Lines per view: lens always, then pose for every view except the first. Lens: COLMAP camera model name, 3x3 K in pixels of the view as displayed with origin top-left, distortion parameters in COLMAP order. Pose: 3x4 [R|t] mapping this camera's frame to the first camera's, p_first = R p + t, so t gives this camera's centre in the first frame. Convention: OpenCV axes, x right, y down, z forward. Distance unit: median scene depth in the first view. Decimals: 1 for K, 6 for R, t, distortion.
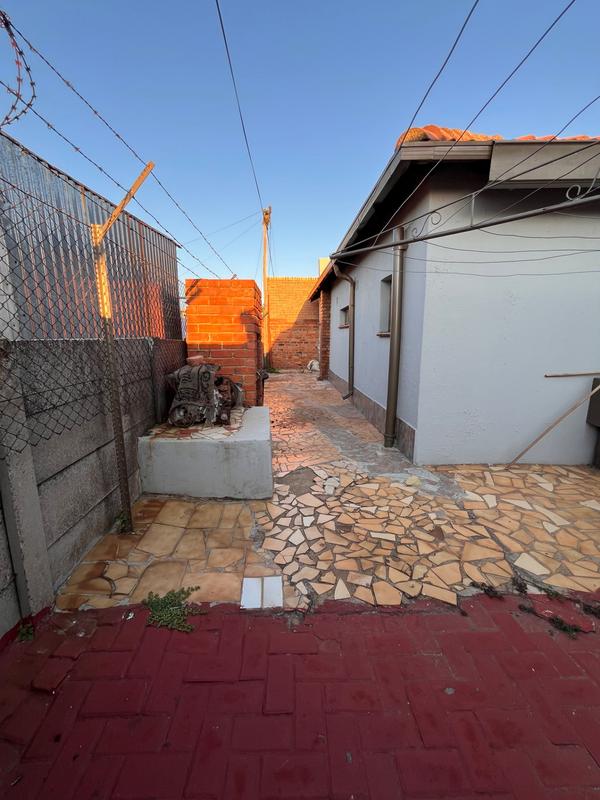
lens RADIAL K [[323.6, 0, 296.3], [0, 323.6, 403.0], [0, 0, 1]] dist [-0.004649, 0.000916]
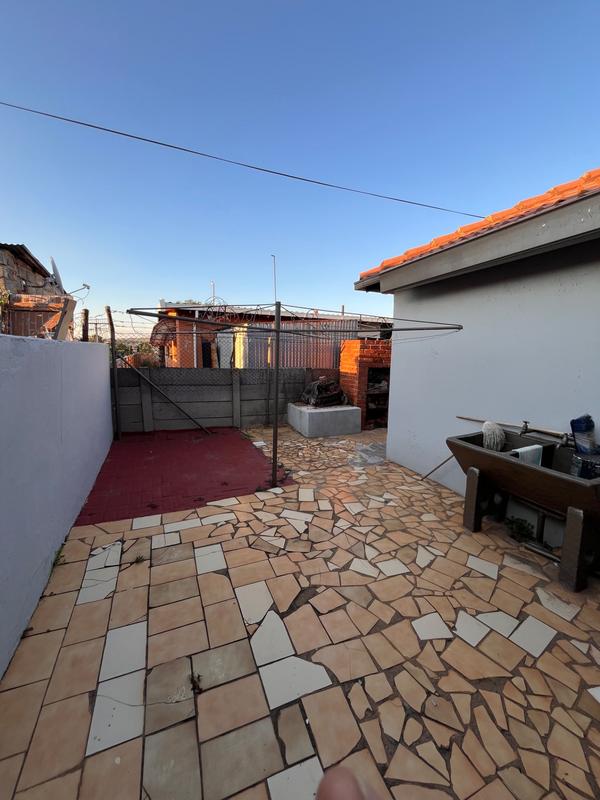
lens RADIAL K [[323.6, 0, 300.5], [0, 323.6, 397.2], [0, 0, 1]] dist [-0.004649, 0.000916]
pose [[0.375159, 0.140020, -0.916324, 2.085824], [-0.205282, 0.976531, 0.065174, -0.142699], [0.903944, 0.163654, 0.395098, -0.033379]]
